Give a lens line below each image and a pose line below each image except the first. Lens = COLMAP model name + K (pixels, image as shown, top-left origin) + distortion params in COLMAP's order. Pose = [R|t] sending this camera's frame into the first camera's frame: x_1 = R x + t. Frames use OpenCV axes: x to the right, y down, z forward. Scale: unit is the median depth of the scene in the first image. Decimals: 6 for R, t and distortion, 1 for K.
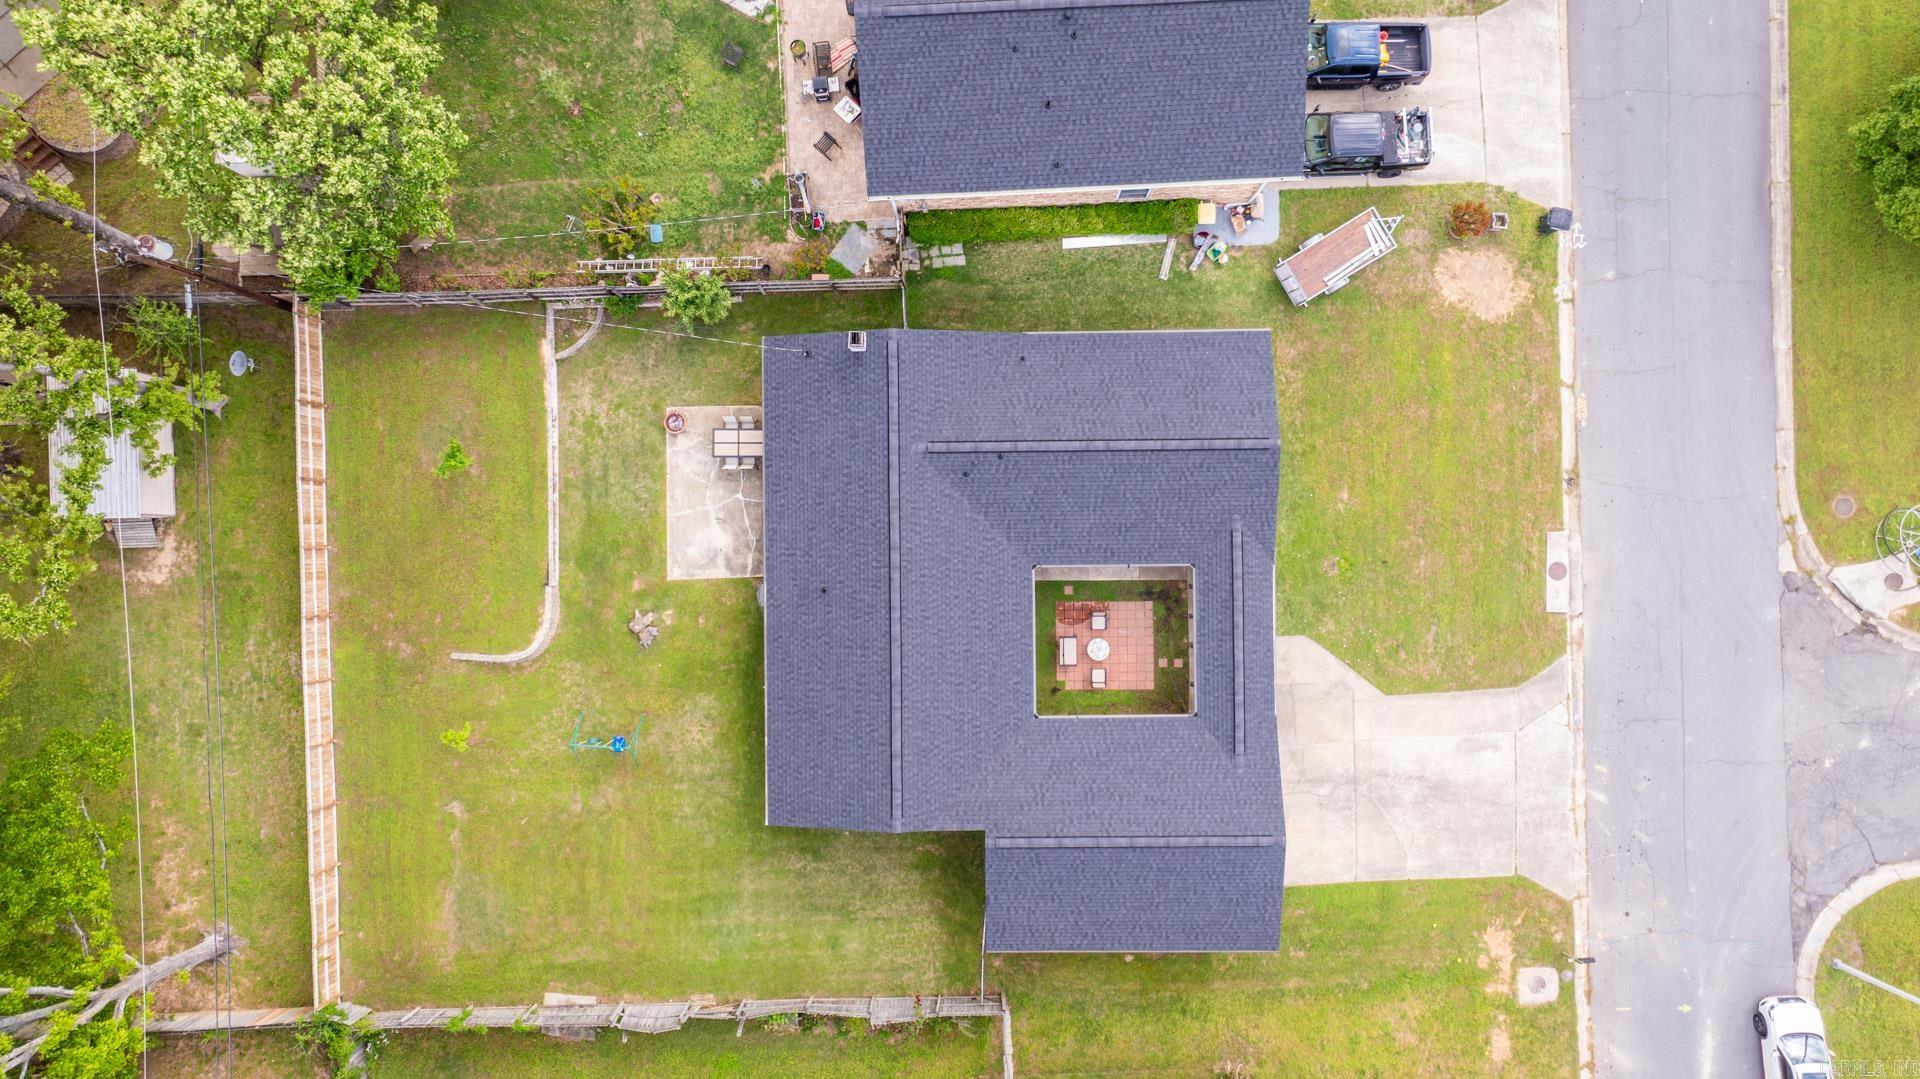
lens RADIAL K [[1357.3, 0, 951.6], [0, 1357.3, 538.3], [0, 0, 1]] dist [-0.002408, -0.002694]
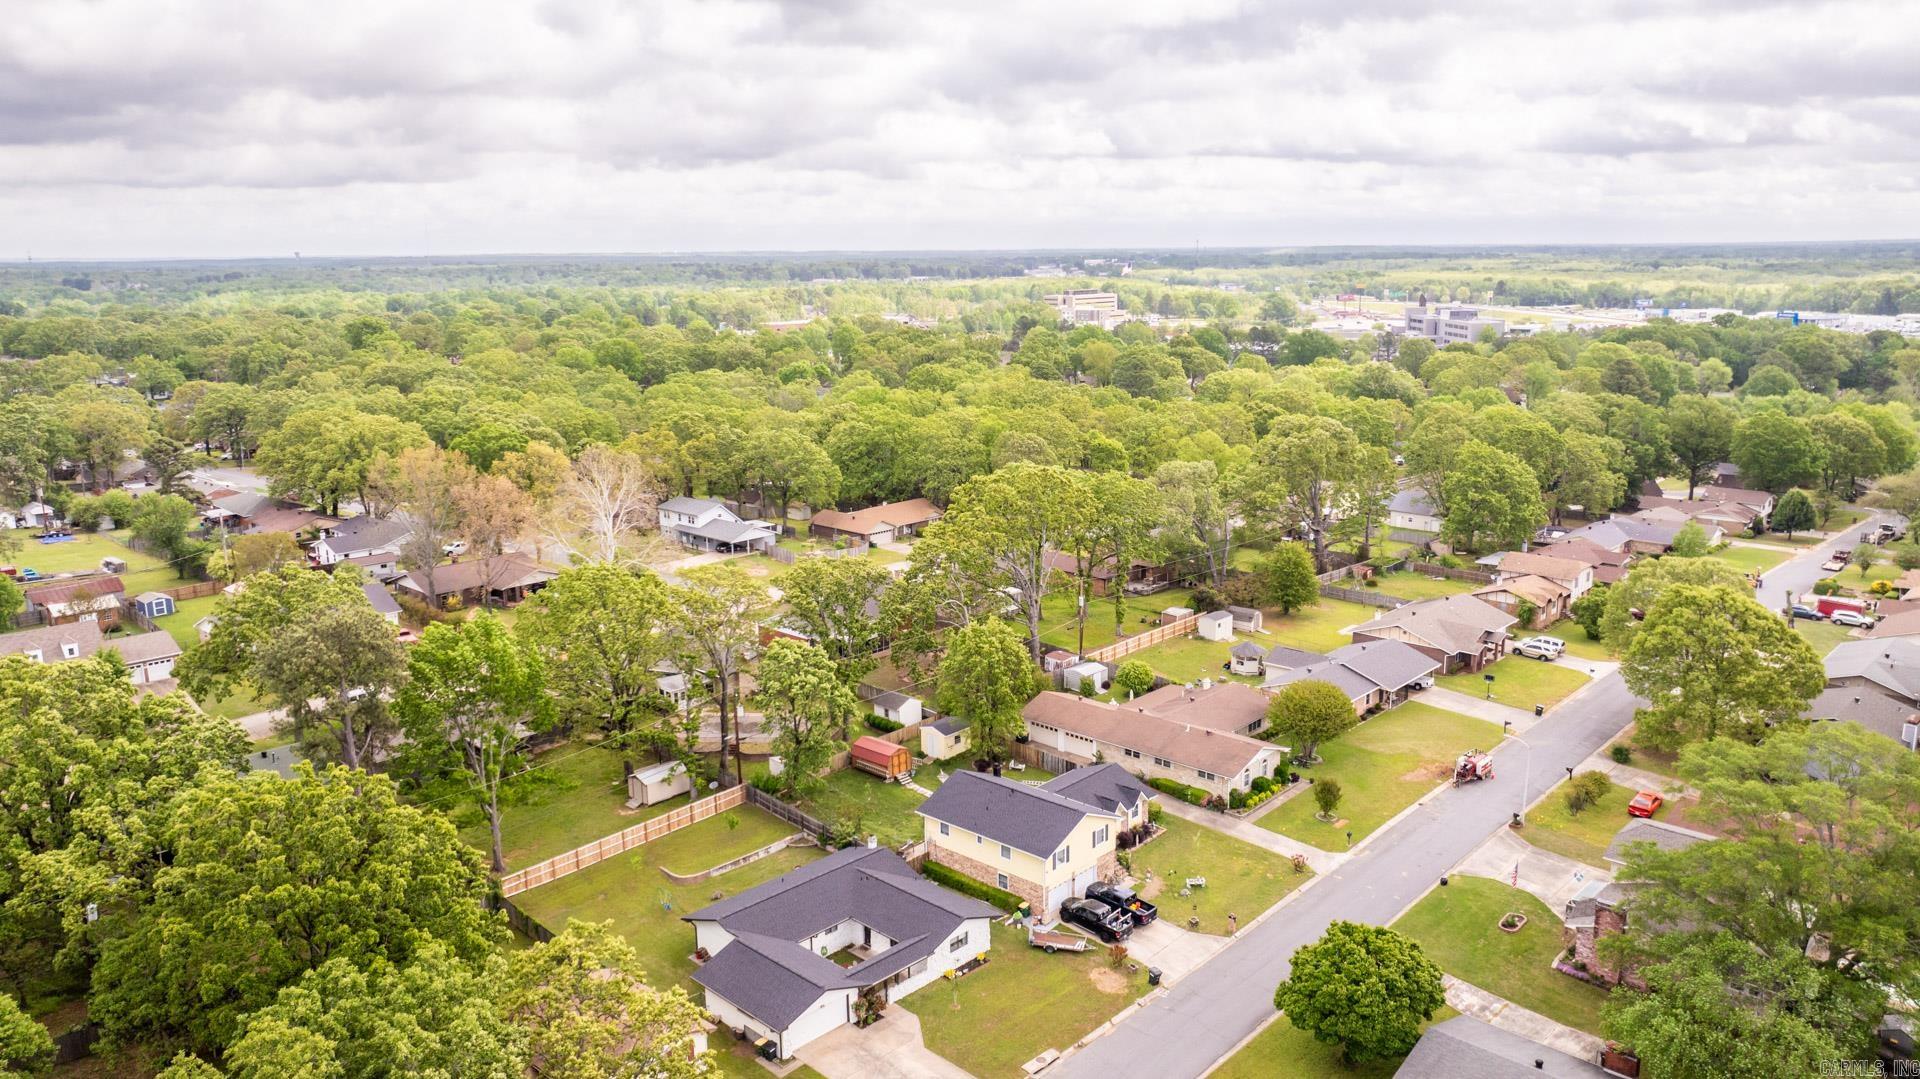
lens RADIAL K [[1357.3, 0, 951.6], [0, 1357.3, 538.3], [0, 0, 1]] dist [-0.002408, -0.002694]
pose [[0.703001, 0.154664, -0.694168, 1.501647], [-0.711108, 0.167603, -0.682814, 1.216807], [0.010738, 0.973647, 0.227808, -0.080257]]
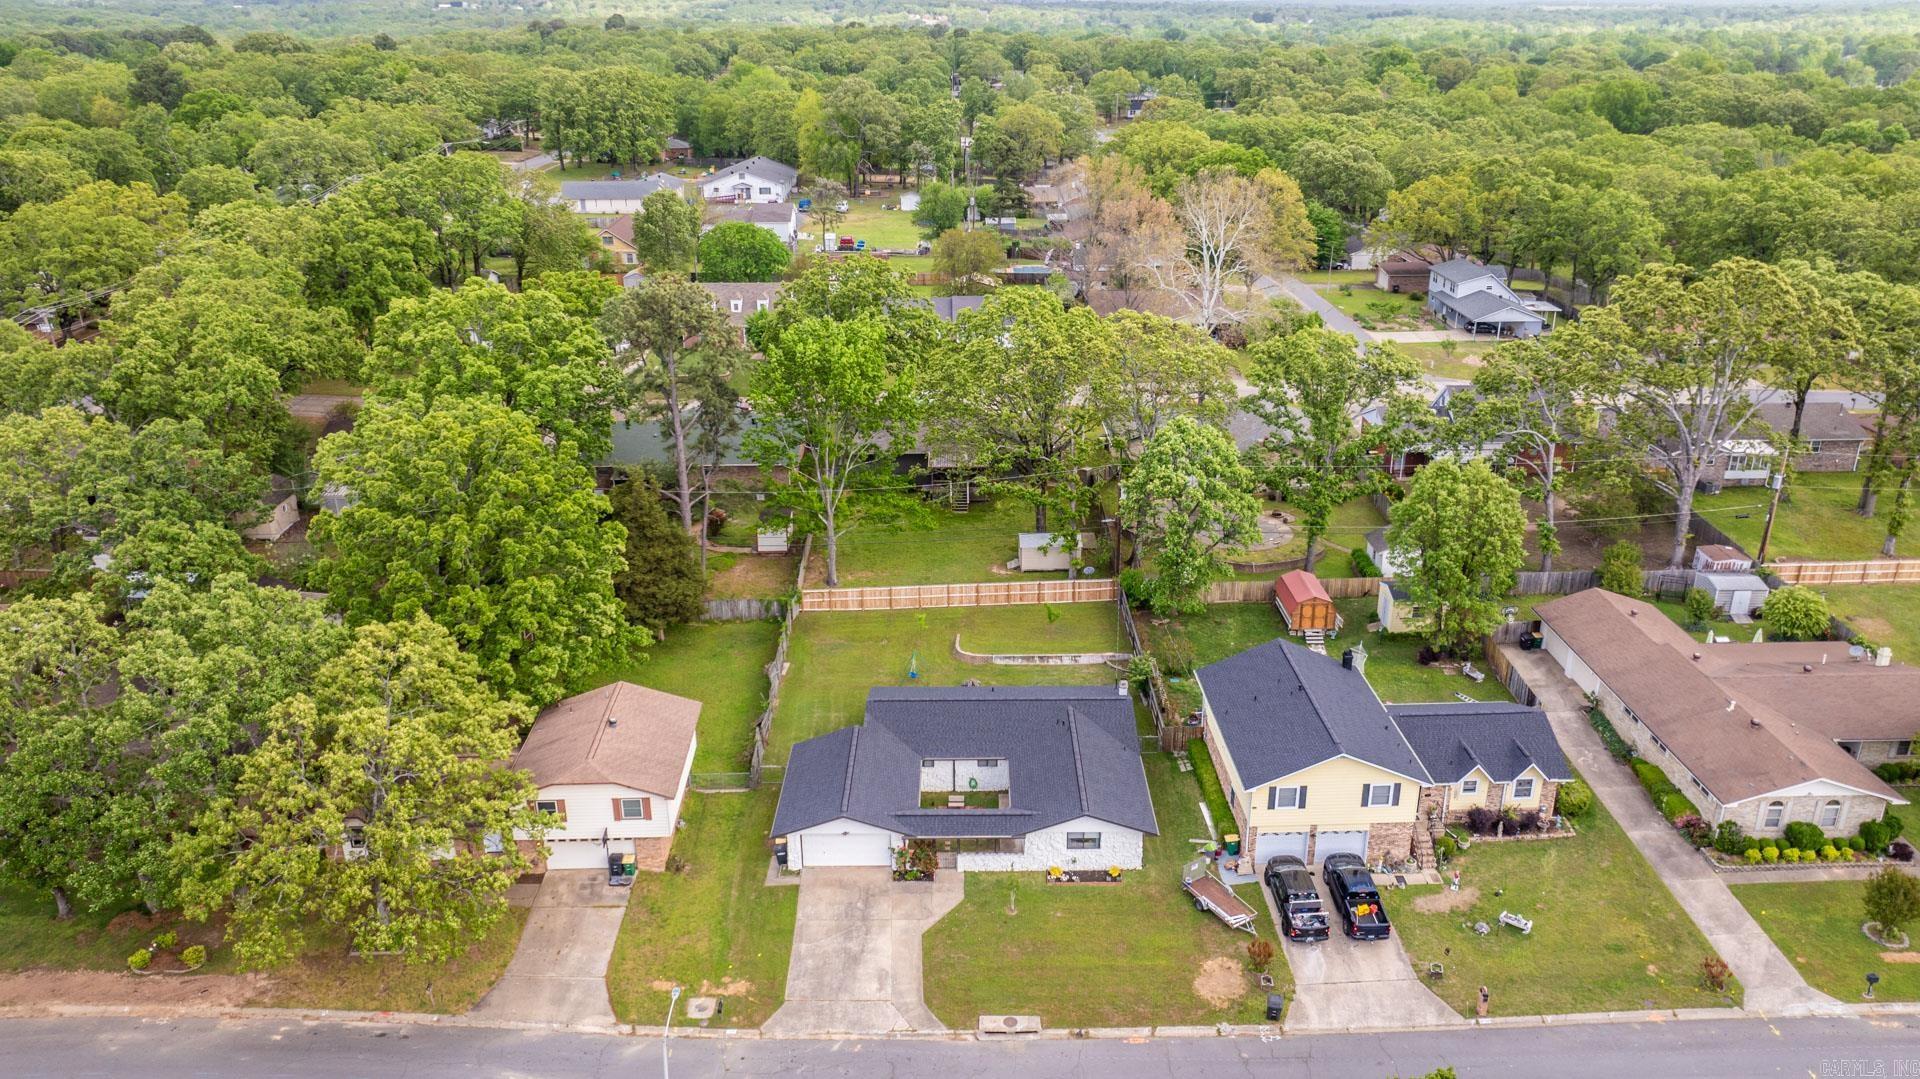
lens RADIAL K [[1357.3, 0, 951.6], [0, 1357.3, 538.3], [0, 0, 1]] dist [-0.002408, -0.002694]
pose [[-0.018091, 0.381561, -0.924167, 1.485363], [-0.999629, 0.011934, 0.024495, 0.043585], [0.020375, 0.924267, 0.381203, 0.064078]]
